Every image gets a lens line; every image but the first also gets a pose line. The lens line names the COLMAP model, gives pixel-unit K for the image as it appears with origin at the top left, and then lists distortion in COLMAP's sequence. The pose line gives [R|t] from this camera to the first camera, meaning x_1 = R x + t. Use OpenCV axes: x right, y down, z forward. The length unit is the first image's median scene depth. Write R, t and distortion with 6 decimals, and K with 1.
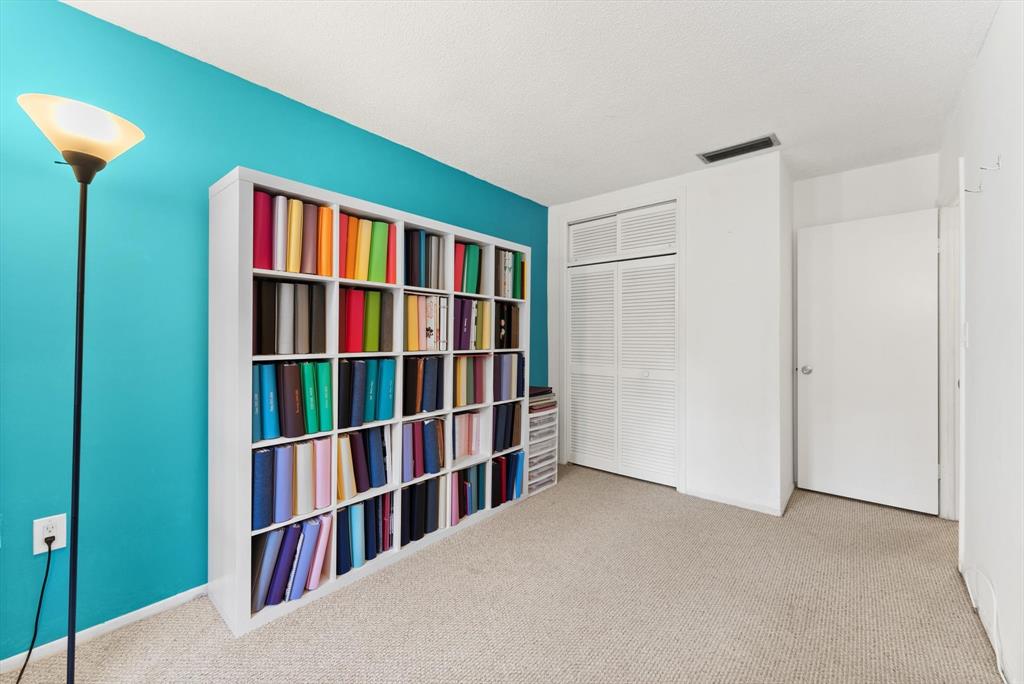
lens RADIAL K [[410.6, 0, 516.5], [0, 410.6, 337.5], [0, 0, 1]] dist [0.002651, -0.000282]
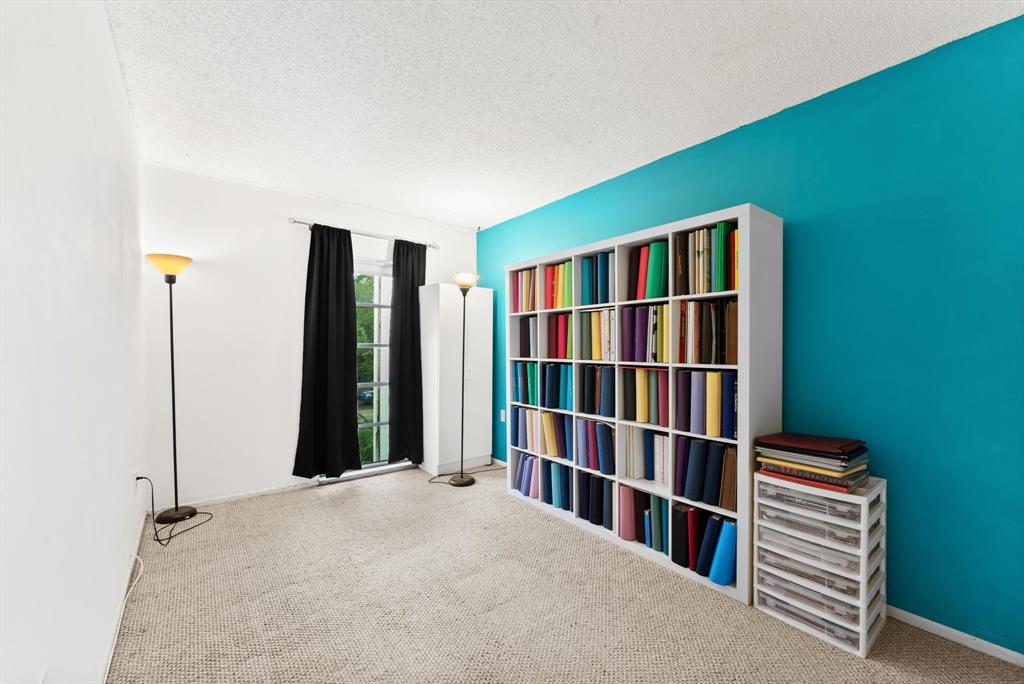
lens RADIAL K [[410.6, 0, 516.2], [0, 410.6, 344.0], [0, 0, 1]] dist [0.002651, -0.000282]
pose [[-0.199307, -0.009055, -0.979895, 0.918266], [-0.000441, 0.999958, -0.009151, -0.000800], [0.979937, -0.001391, -0.199303, 1.001984]]
